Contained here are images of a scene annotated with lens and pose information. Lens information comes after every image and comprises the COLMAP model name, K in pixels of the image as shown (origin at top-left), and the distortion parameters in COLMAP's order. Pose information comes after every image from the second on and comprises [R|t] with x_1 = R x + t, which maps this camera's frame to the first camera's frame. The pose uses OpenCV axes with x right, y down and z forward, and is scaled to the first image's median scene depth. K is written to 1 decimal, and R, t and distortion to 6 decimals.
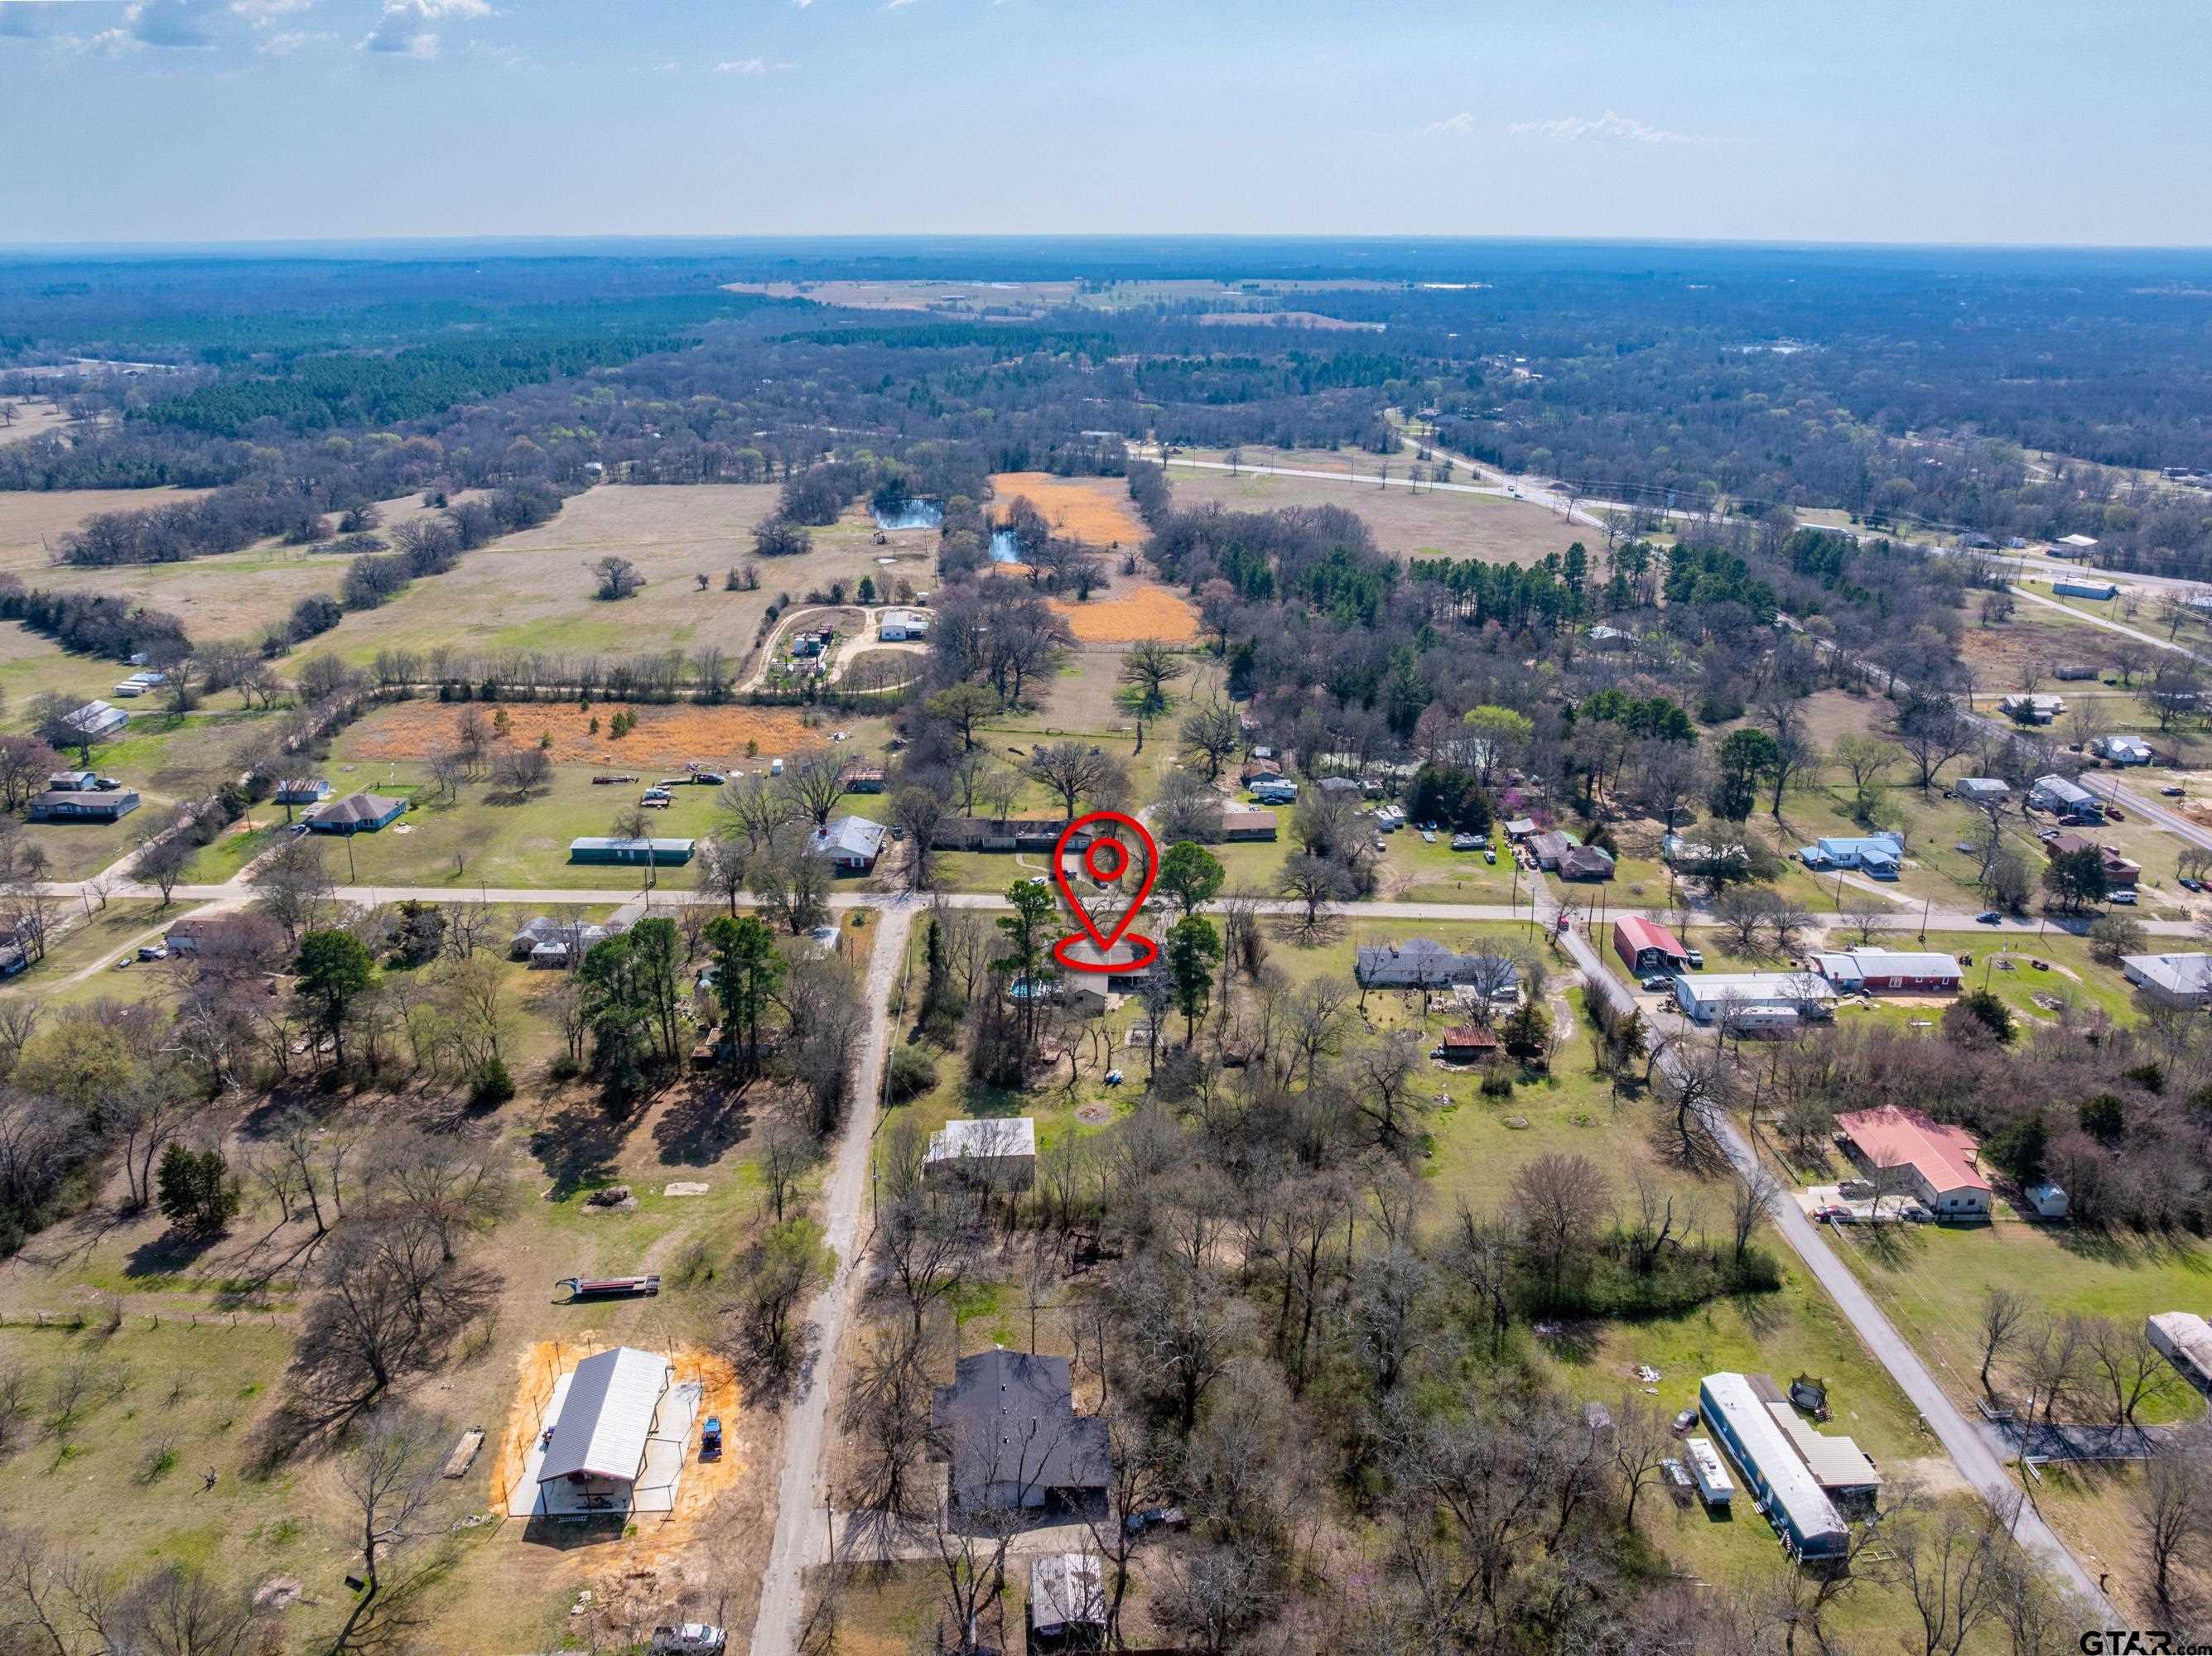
lens RADIAL K [[1557.8, 0, 1106.0], [0, 1557.8, 828.0], [0, 0, 1]] dist [-0.043640, -0.003150]
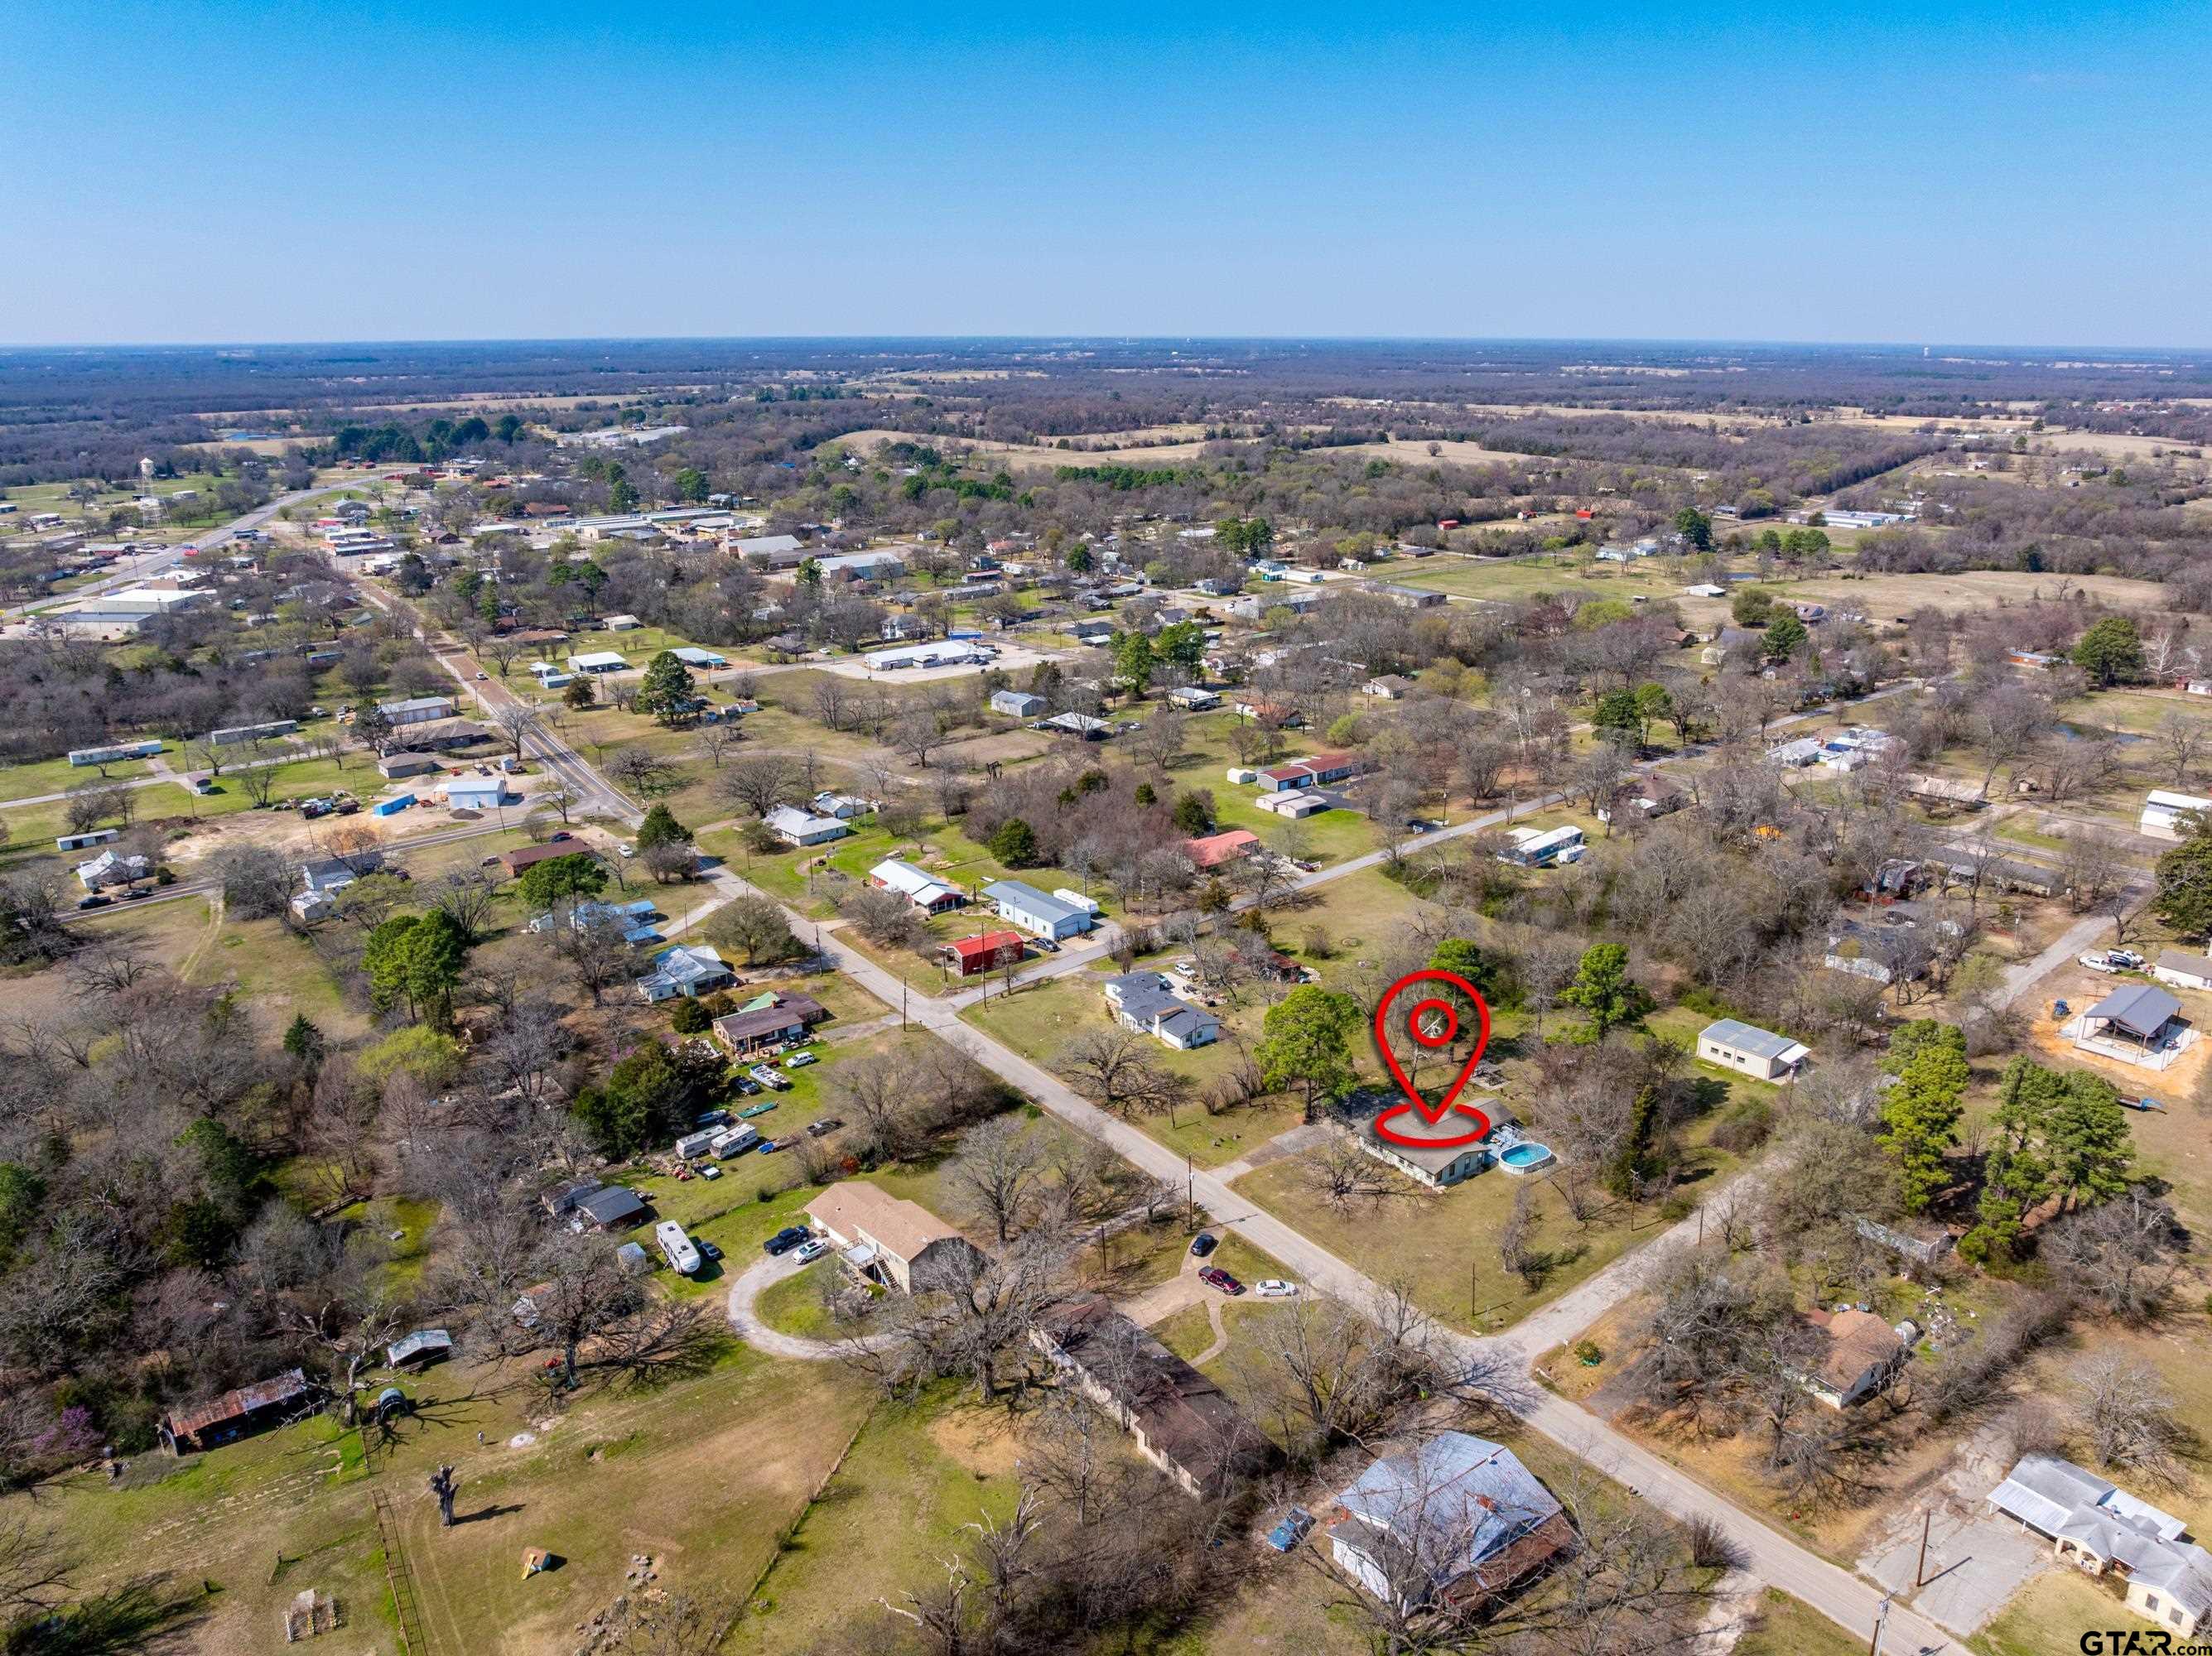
lens RADIAL K [[1557.8, 0, 1106.0], [0, 1557.8, 828.0], [0, 0, 1]] dist [-0.043640, -0.003150]
pose [[-0.618059, -0.243575, 0.747445, -0.536200], [0.280777, 0.819680, 0.499289, -0.570630], [-0.734280, 0.518455, -0.438221, 1.578714]]
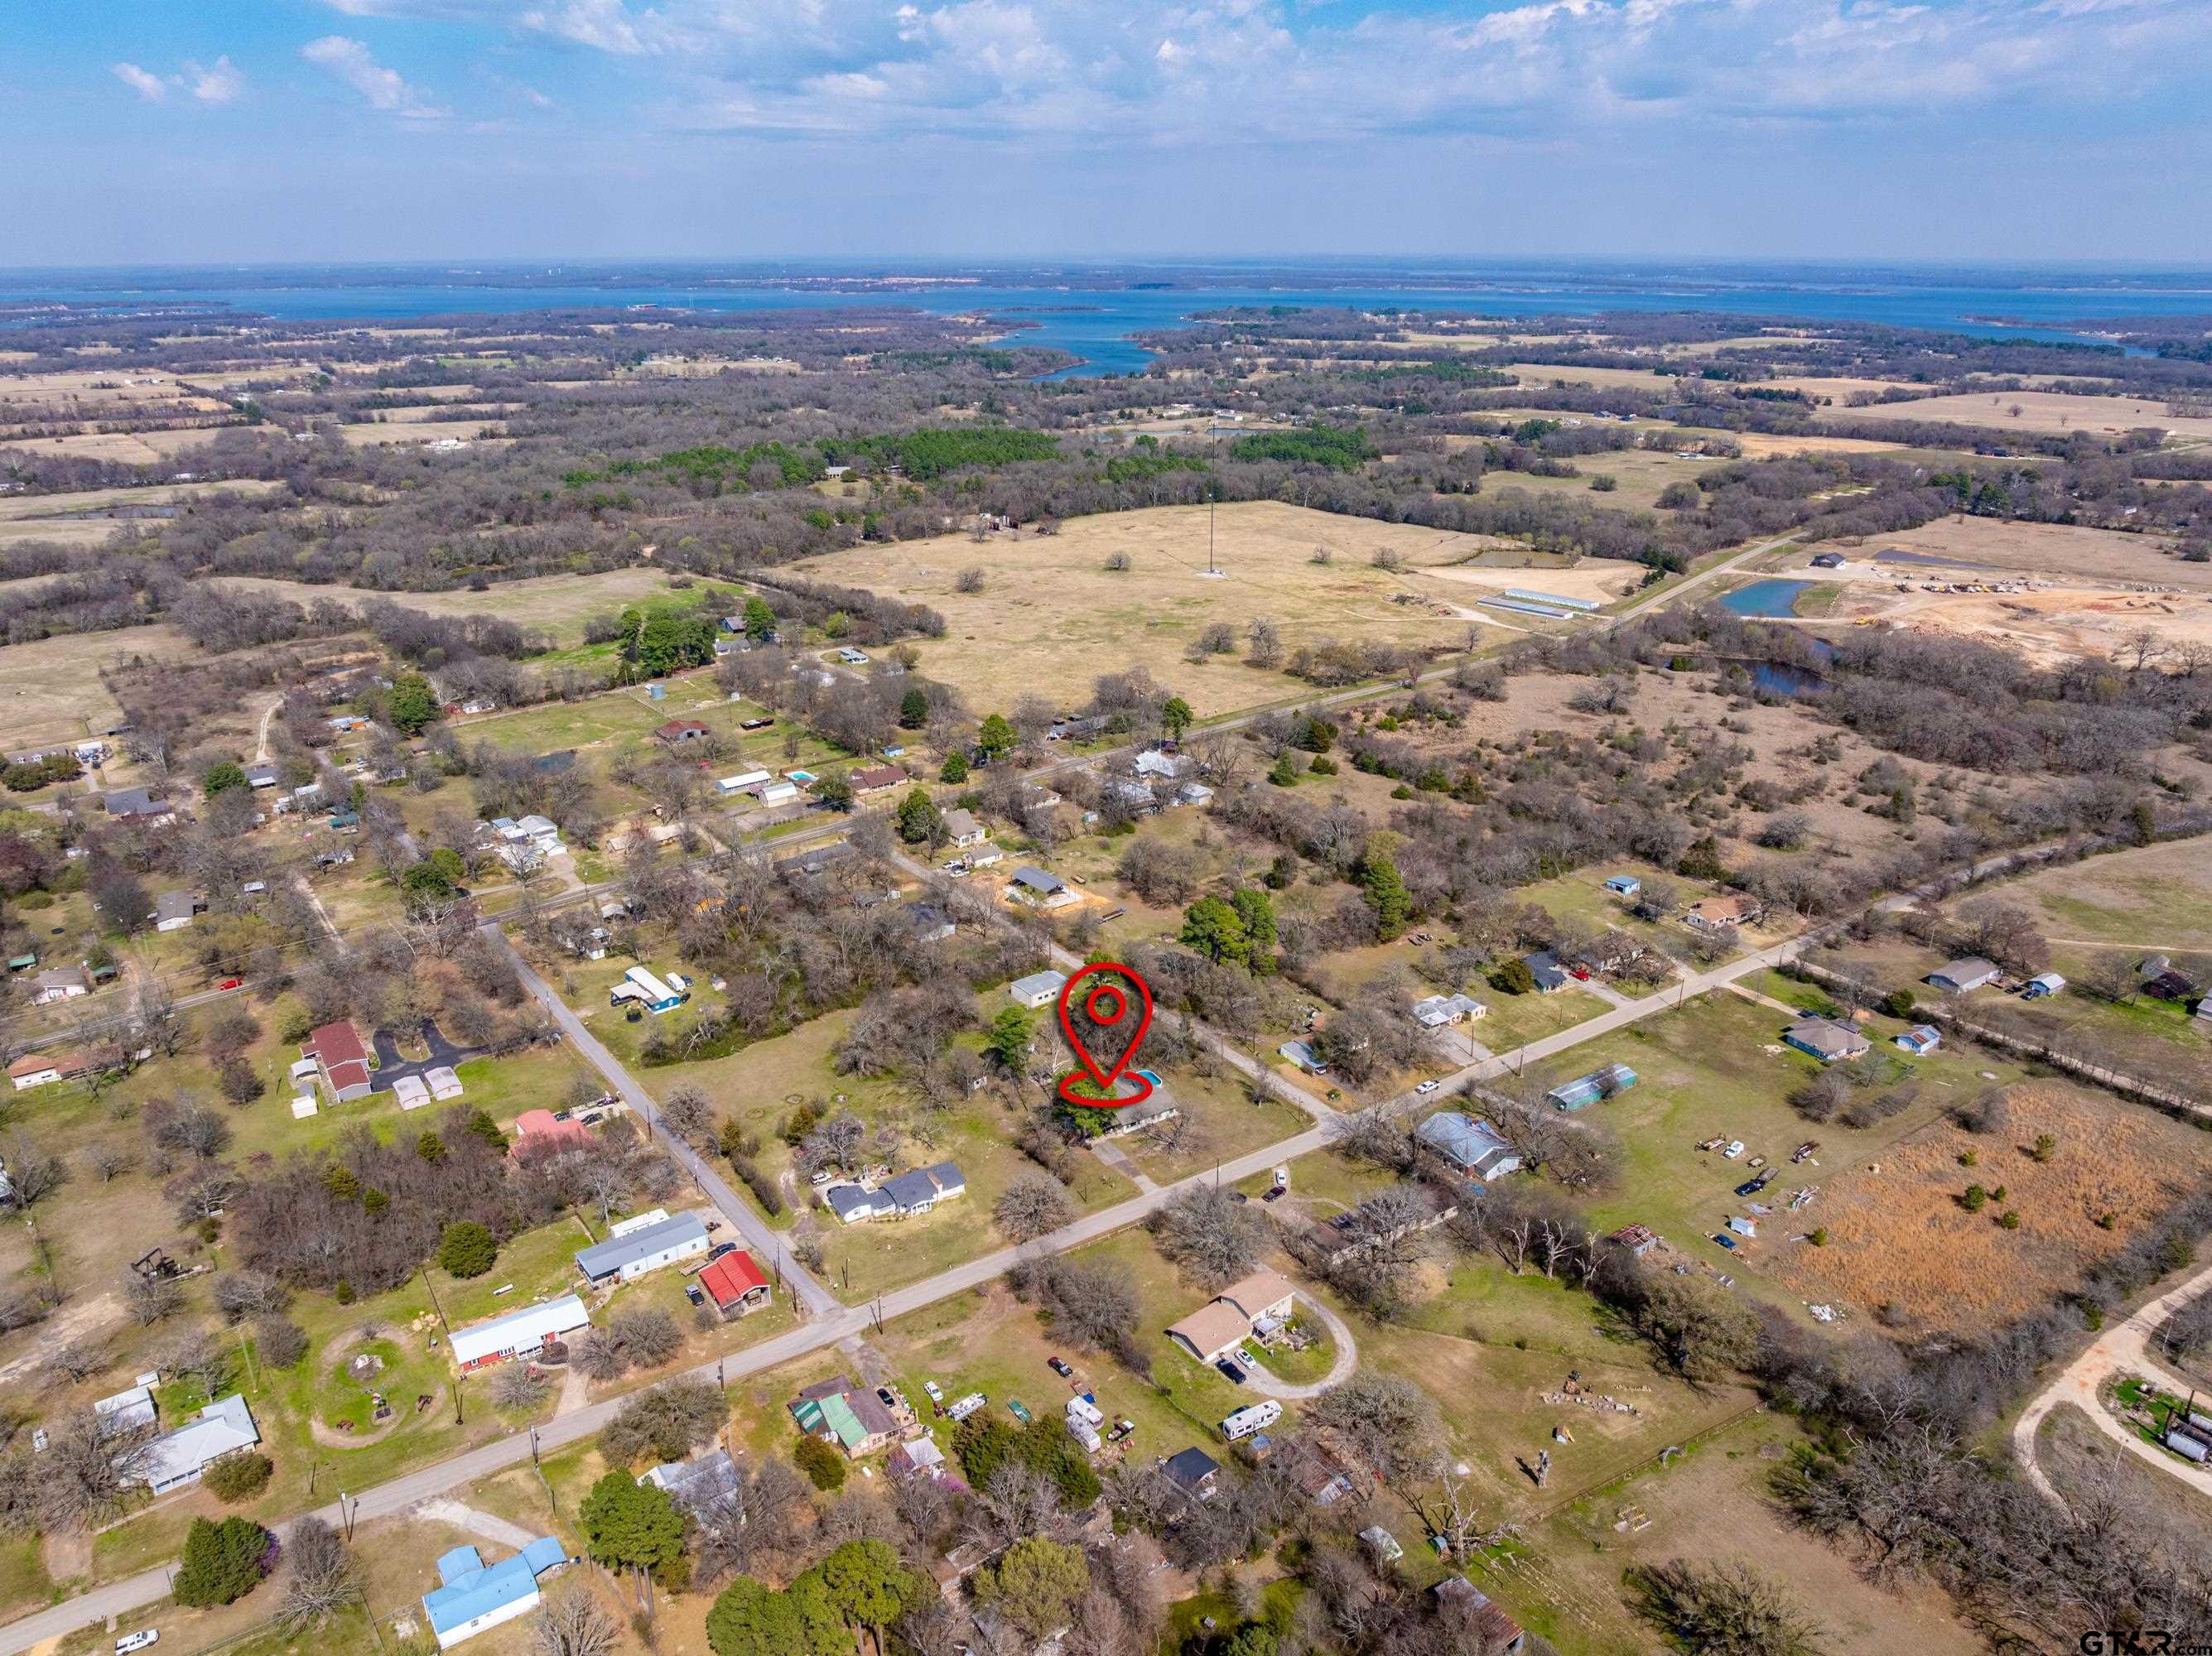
lens RADIAL K [[1557.8, 0, 1106.0], [0, 1557.8, 828.0], [0, 0, 1]] dist [-0.043640, -0.003150]
pose [[-0.822459, 0.200431, -0.532343, 0.756959], [-0.204140, 0.769517, 0.605120, -1.013804], [0.530932, 0.606358, -0.591980, 1.843904]]
